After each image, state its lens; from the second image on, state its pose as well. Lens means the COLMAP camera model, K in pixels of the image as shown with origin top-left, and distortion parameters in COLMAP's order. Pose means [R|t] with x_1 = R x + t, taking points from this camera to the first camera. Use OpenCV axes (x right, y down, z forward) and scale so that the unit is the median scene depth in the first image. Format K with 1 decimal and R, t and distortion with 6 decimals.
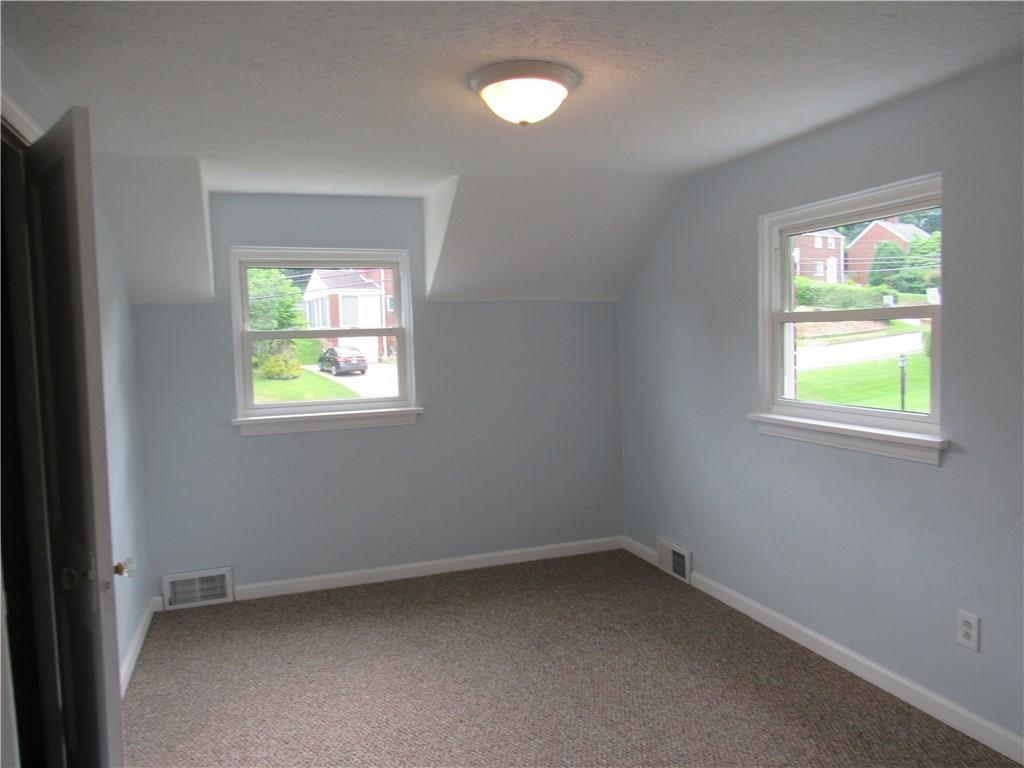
lens RADIAL K [[730.3, 0, 512.4], [0, 730.3, 382.7], [0, 0, 1]] dist [-0.034617, 0.020659]
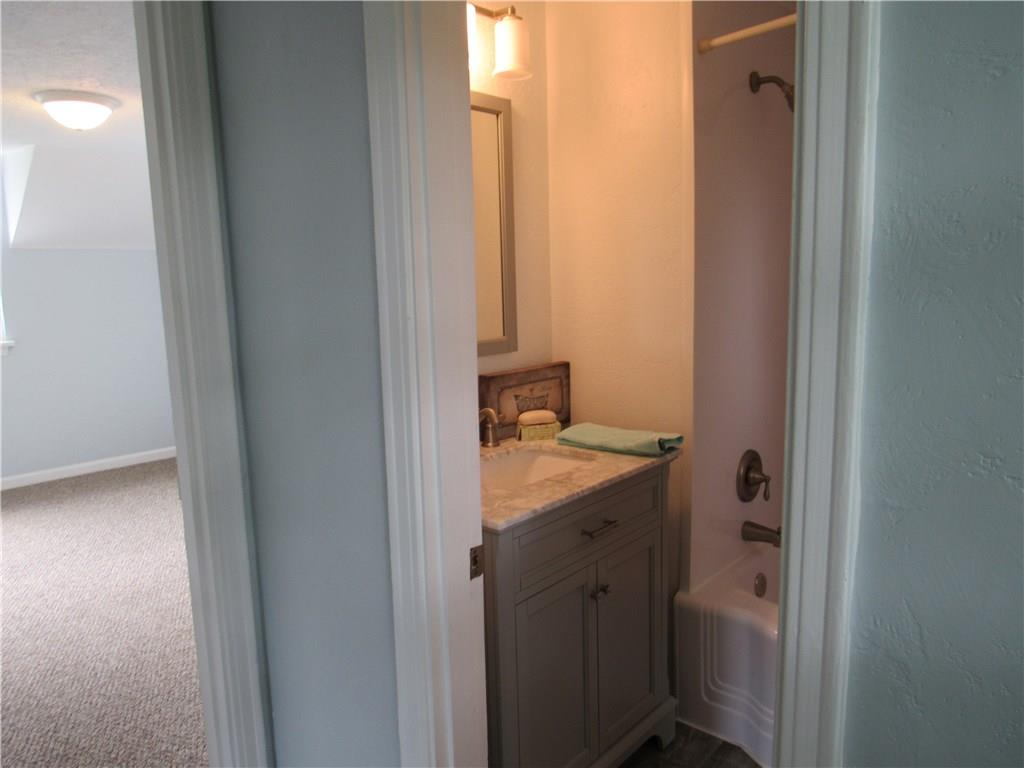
lens RADIAL K [[730.3, 0, 507.9], [0, 730.3, 384.1], [0, 0, 1]] dist [-0.034617, 0.020659]
pose [[0.886710, -0.061253, 0.458251, 0.056205], [0.027496, 0.996417, 0.079983, 0.043241], [-0.461508, -0.058321, 0.885217, -0.491040]]
